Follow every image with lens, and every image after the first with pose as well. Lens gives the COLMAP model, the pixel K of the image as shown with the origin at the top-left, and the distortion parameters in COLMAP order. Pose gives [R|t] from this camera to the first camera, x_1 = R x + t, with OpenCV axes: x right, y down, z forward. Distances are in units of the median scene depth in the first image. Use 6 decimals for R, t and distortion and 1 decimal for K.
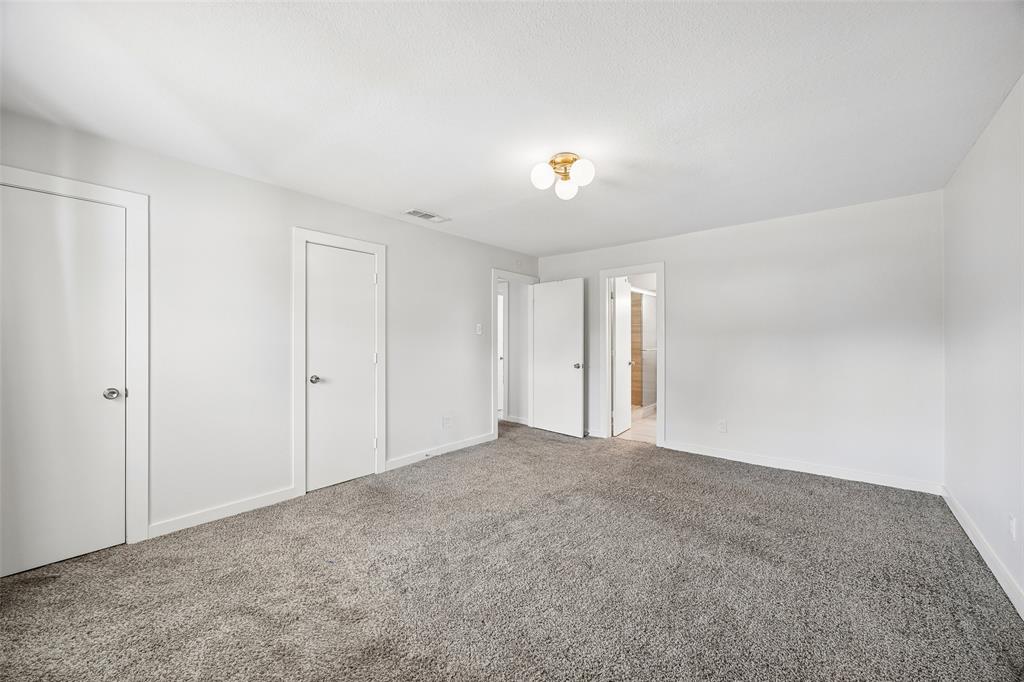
lens RADIAL K [[394.0, 0, 507.5], [0, 394.0, 337.0], [0, 0, 1]] dist [-0.000521, -0.000294]
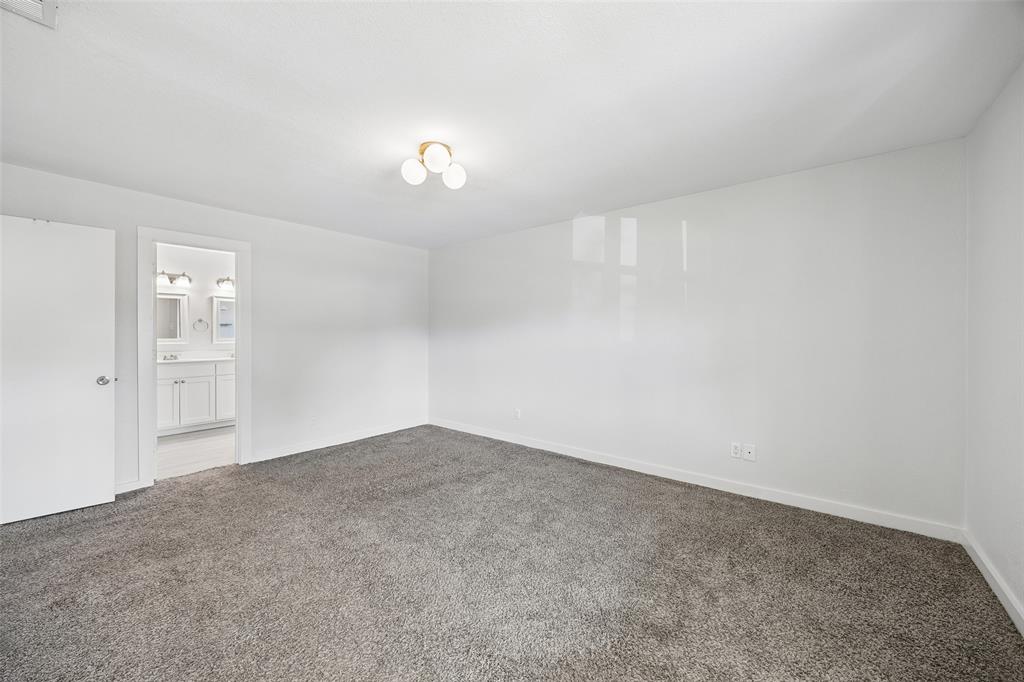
lens RADIAL K [[394.0, 0, 507.5], [0, 394.0, 337.0], [0, 0, 1]] dist [-0.000521, -0.000294]
pose [[-0.011749, -0.000929, 0.999931, -0.495038], [0.001529, 0.999998, 0.000947, 0.012929], [-0.999930, 0.001540, -0.011748, 0.510165]]
